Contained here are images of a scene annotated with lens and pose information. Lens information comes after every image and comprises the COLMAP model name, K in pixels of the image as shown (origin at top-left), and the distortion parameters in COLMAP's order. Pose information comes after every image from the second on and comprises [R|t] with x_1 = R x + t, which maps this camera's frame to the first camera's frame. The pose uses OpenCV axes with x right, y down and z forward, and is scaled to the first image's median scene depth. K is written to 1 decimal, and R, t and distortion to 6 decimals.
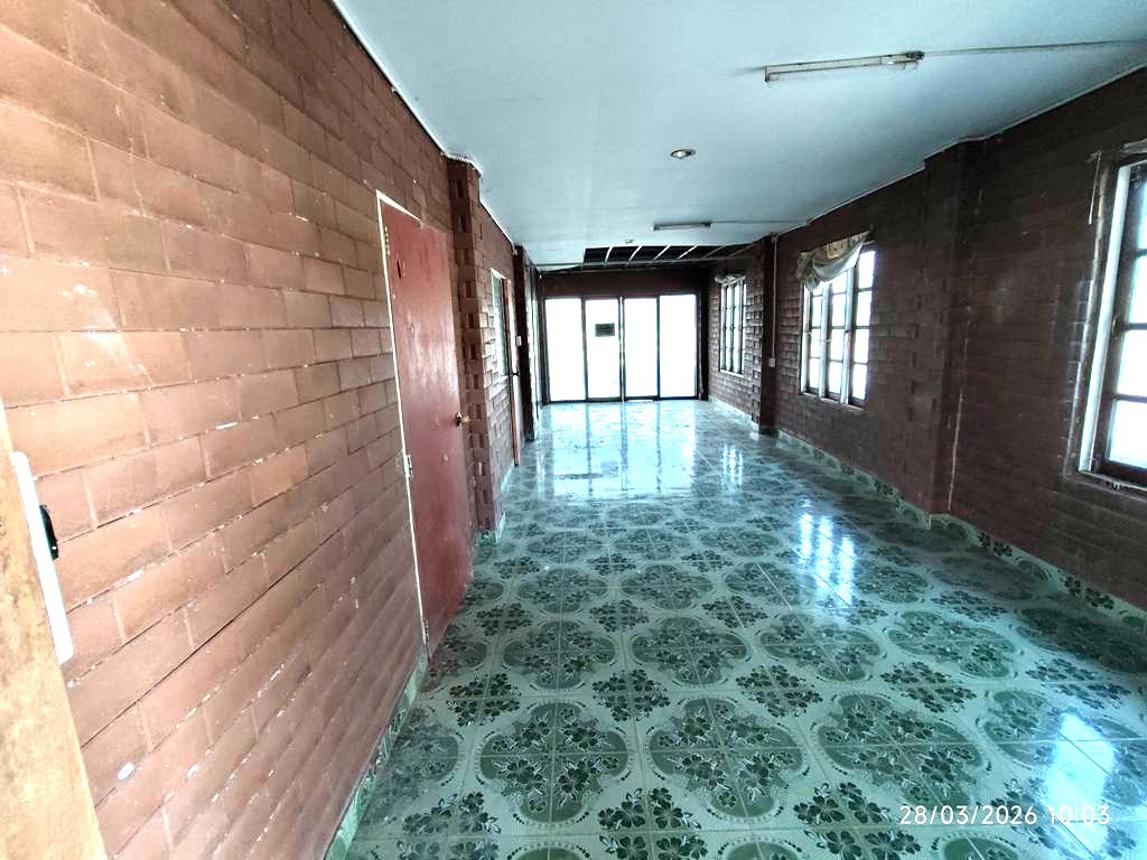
lens RADIAL K [[535.2, 0, 573.5], [0, 535.2, 430.0], [0, 0, 1]] dist [0.001213, 0.000120]
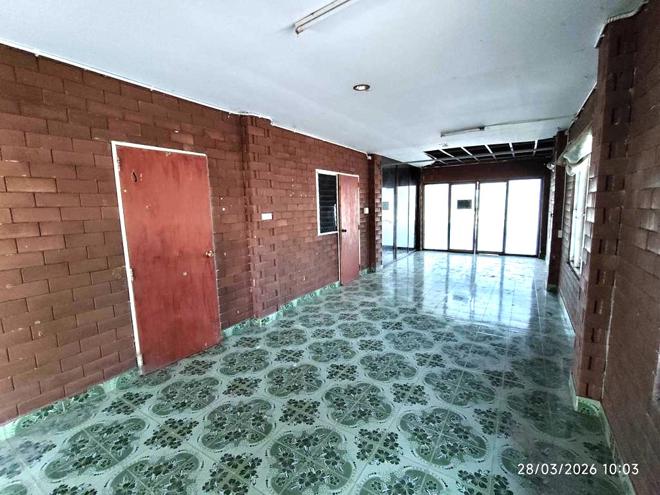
lens RADIAL K [[303.1, 0, 329.5], [0, 303.1, 255.8], [0, 0, 1]] dist [0.002808, -0.000424]
pose [[0.843066, 0.106773, -0.527104, 0.204719], [-0.109517, 0.993642, 0.026111, -0.027147], [0.526541, 0.035714, 0.849399, 0.095335]]
